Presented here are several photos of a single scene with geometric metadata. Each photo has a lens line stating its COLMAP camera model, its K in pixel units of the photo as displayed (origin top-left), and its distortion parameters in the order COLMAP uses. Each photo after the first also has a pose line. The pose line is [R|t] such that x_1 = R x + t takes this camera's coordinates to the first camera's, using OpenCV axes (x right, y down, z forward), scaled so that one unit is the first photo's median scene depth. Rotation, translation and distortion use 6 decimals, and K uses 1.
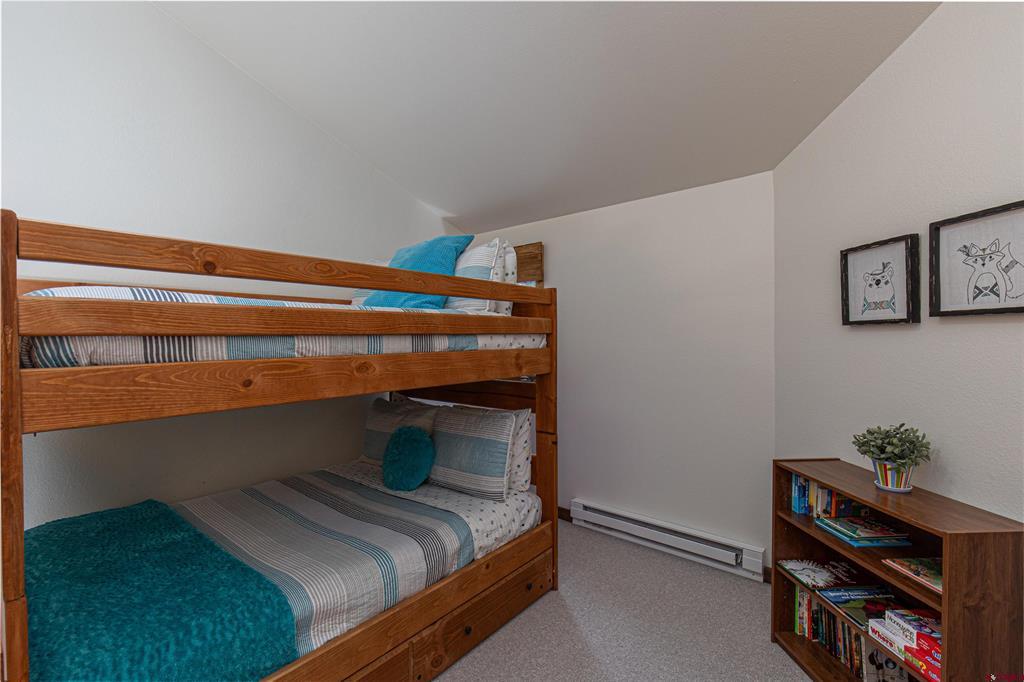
lens RADIAL K [[467.6, 0, 508.2], [0, 467.6, 346.5], [0, 0, 1]] dist [0.014024, 0.000621]
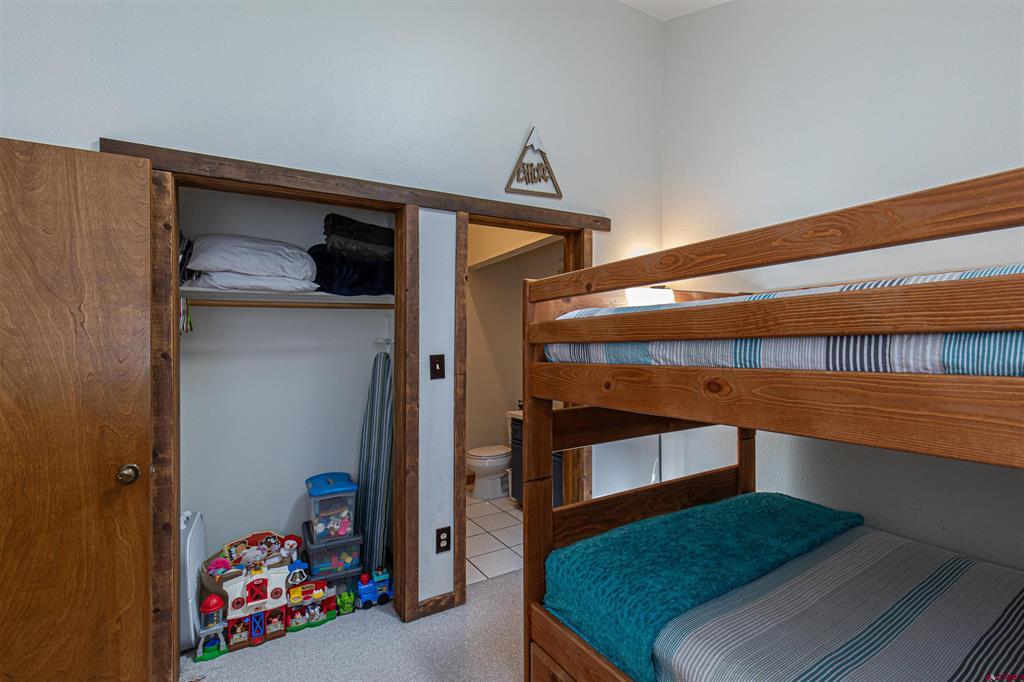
lens RADIAL K [[467.6, 0, 507.7], [0, 467.6, 338.4], [0, 0, 1]] dist [0.014024, 0.000621]
pose [[-0.324286, 0.000172, -0.945959, 0.441899], [0.005350, 0.999984, -0.001653, -0.025250], [0.945944, -0.005596, -0.324282, 0.894939]]
